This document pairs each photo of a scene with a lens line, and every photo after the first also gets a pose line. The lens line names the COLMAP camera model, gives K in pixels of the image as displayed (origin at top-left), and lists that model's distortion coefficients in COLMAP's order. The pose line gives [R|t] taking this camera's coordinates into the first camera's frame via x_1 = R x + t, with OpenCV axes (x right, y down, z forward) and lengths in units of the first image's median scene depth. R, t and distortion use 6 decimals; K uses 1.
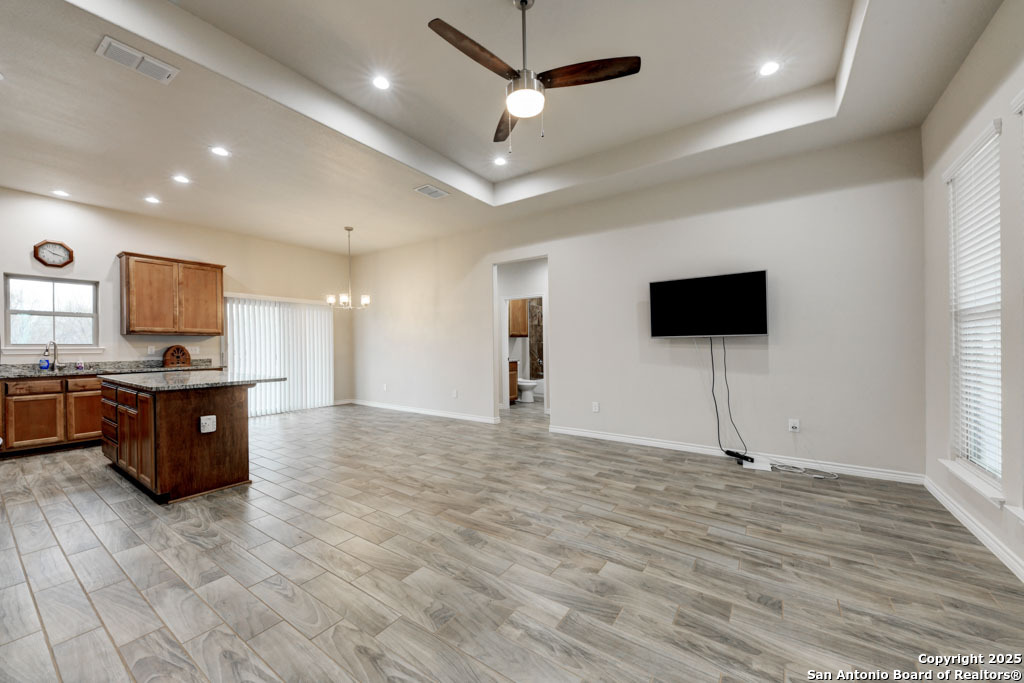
lens RADIAL K [[383.9, 0, 507.6], [0, 383.9, 341.7], [0, 0, 1]] dist [0.008504, -0.004963]
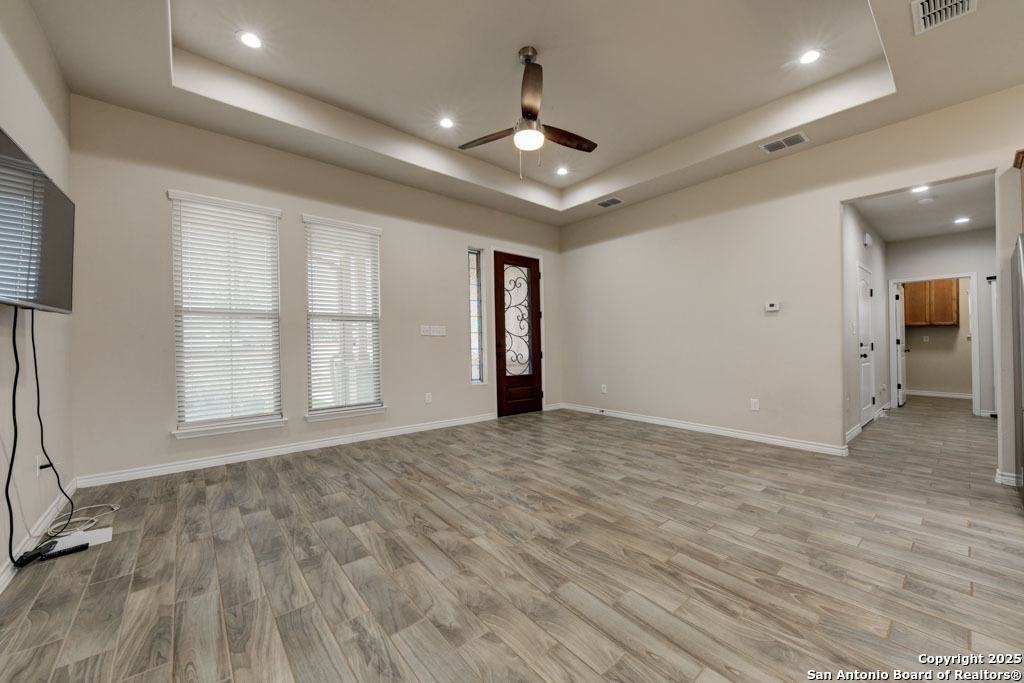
lens RADIAL K [[383.9, 0, 508.4], [0, 383.9, 345.8], [0, 0, 1]] dist [0.008504, -0.004963]
pose [[-0.964126, 0.006358, 0.265368, -0.116022], [0.007019, 0.999974, 0.001545, 0.036057], [-0.265351, 0.003352, -0.964146, 1.363163]]
